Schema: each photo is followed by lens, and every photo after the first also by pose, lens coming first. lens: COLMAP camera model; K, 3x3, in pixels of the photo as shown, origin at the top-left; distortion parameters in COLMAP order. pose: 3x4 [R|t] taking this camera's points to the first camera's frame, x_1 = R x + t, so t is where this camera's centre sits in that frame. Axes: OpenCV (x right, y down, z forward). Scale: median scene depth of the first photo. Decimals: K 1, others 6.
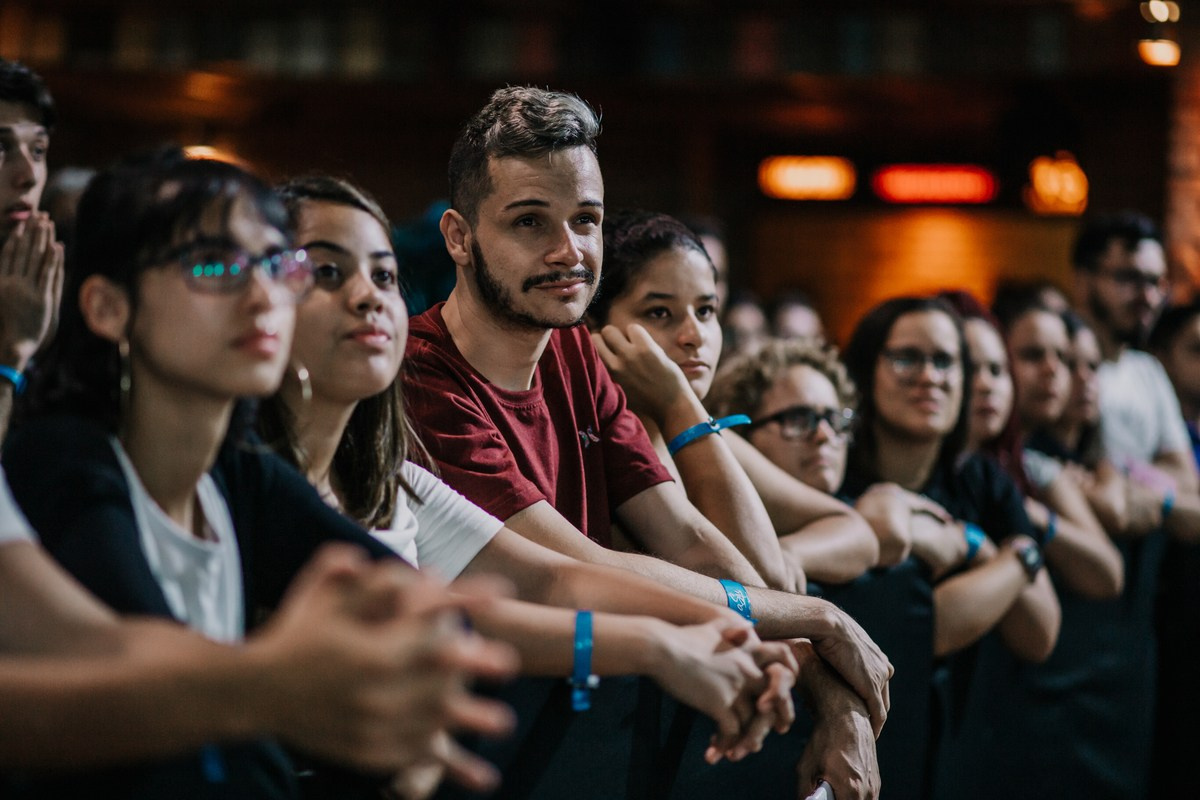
lens RADIAL K [[2950.4, 0, 597.1], [0, 2950.4, 397.2], [0, 0, 1]] dist [-0.027207, 0.000000]
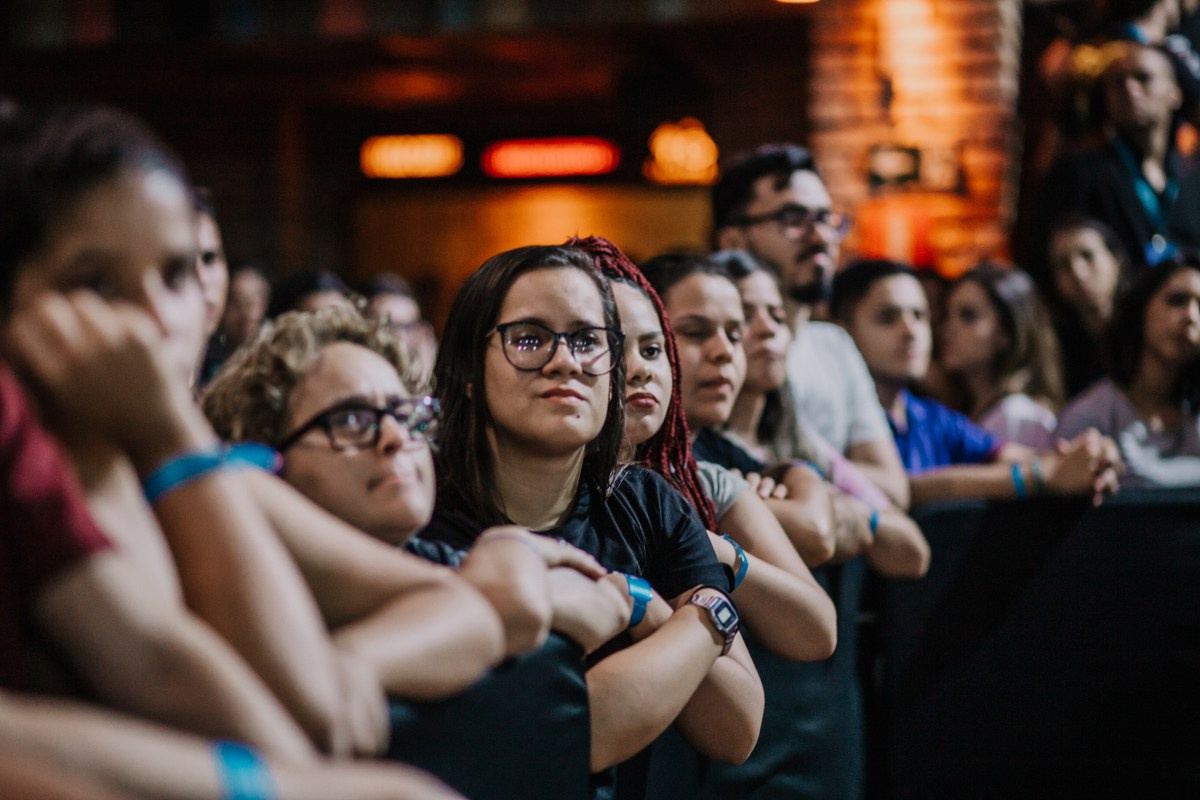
lens RADIAL K [[2950.4, 0, 591.2], [0, 2950.4, 400.1], [0, 0, 1]] dist [-0.027207, 0.000000]
pose [[0.991120, -0.044015, 0.125477, 0.031402], [0.043896, 0.999029, 0.003715, -0.000050], [-0.125519, 0.001826, 0.992090, 0.308128]]
